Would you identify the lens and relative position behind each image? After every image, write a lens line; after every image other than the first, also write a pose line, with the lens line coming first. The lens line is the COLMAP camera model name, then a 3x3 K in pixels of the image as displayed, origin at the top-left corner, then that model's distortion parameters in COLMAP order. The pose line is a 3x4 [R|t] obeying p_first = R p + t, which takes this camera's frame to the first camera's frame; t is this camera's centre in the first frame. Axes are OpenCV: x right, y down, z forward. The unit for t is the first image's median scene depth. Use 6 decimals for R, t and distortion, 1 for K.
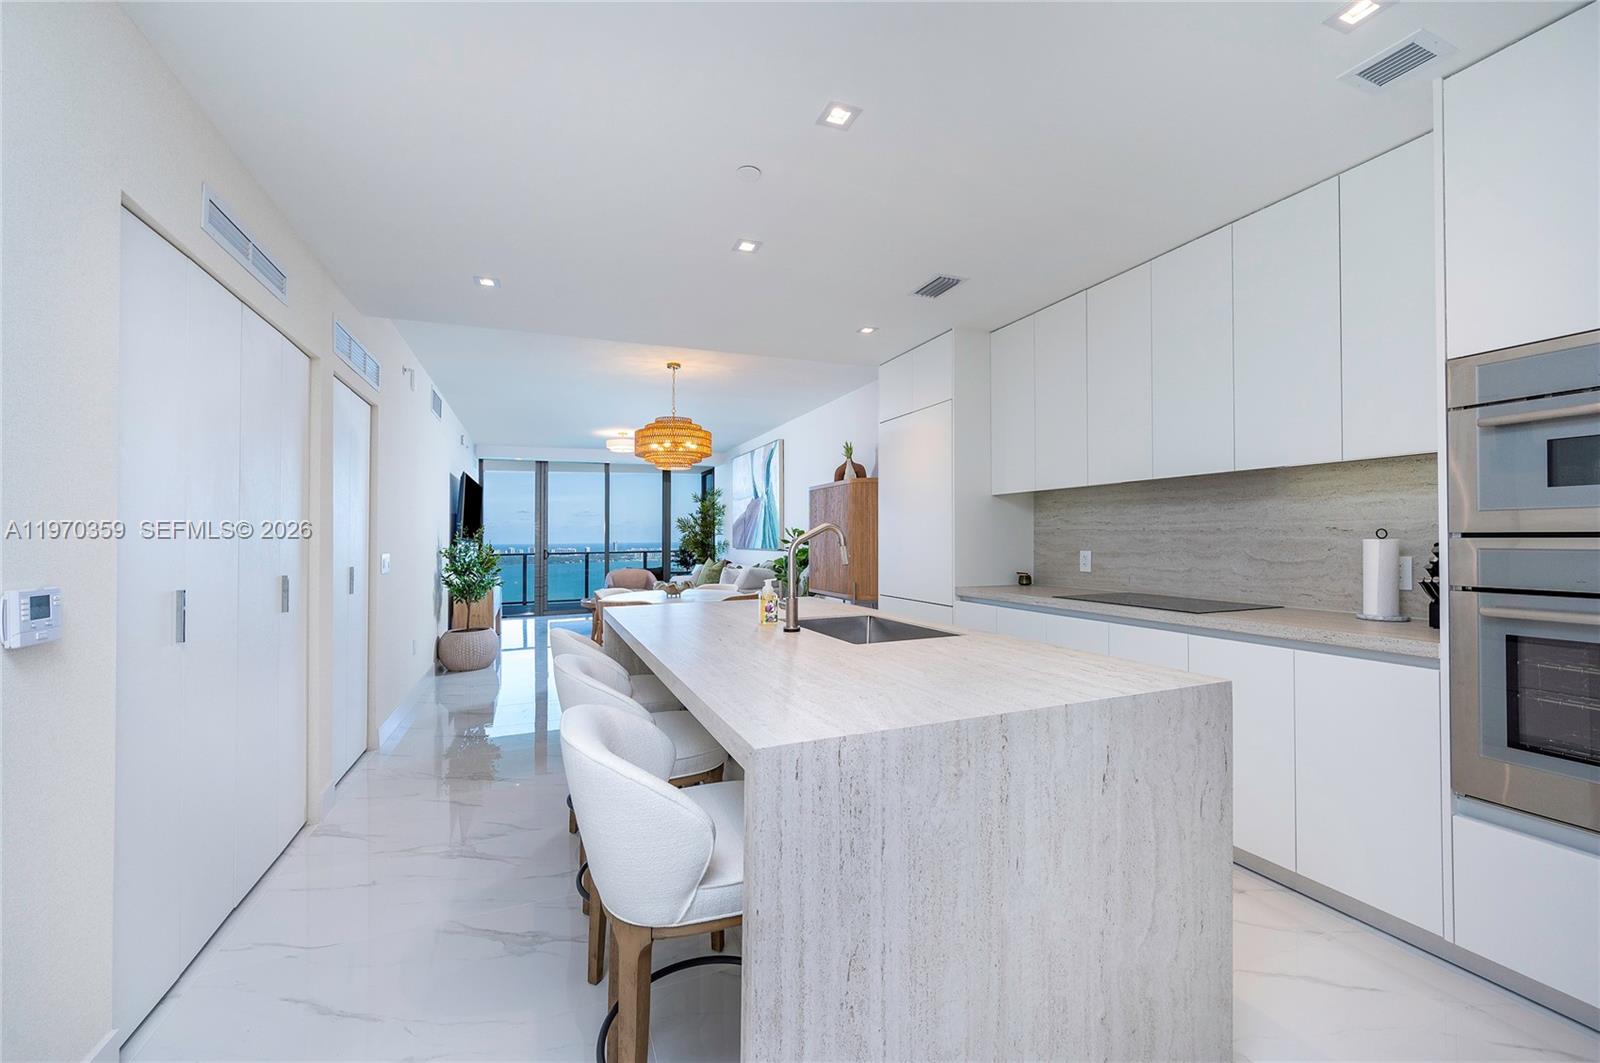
lens RADIAL K [[649.0, 0, 797.5], [0, 649.0, 512.0], [0, 0, 1]] dist [-0.000046, -0.000040]
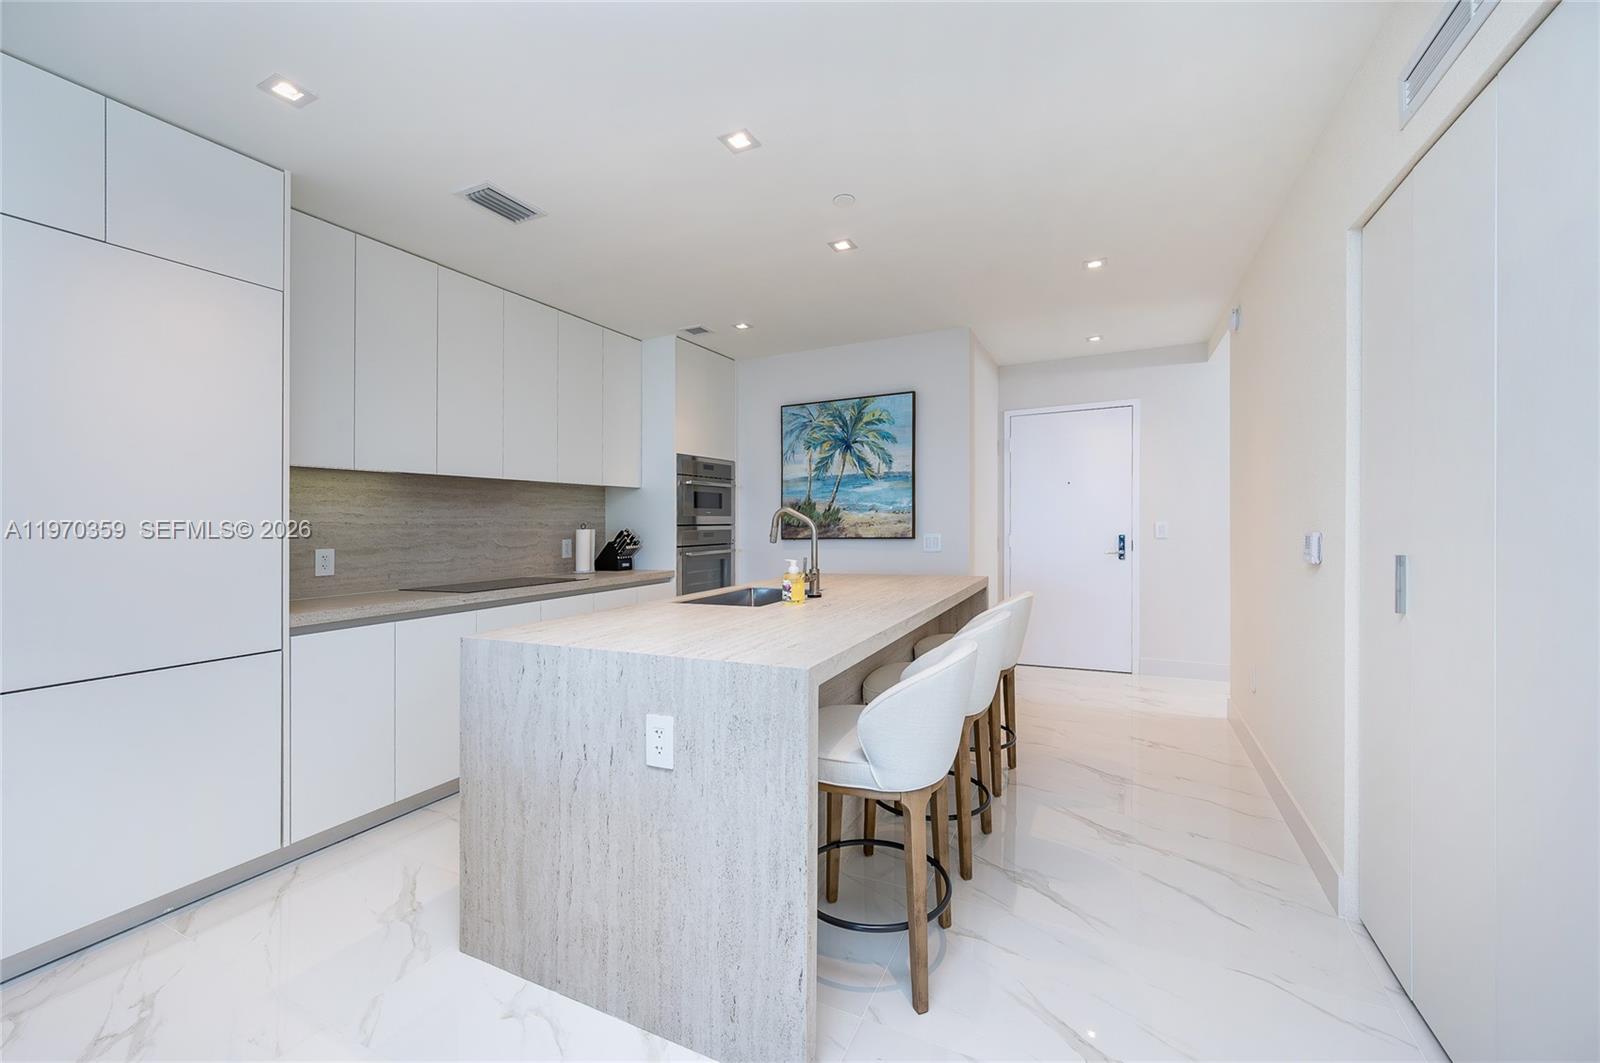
lens RADIAL K [[633.4, 0, 800.0], [0, 633.4, 531.5], [0, 0, 1]] dist [-0.000409, -0.000025]
pose [[-0.665917, 0.009824, 0.745961, -0.624208], [-0.007033, 0.999786, -0.019446, 0.058632], [-0.745992, -0.018196, -0.665706, 1.300453]]
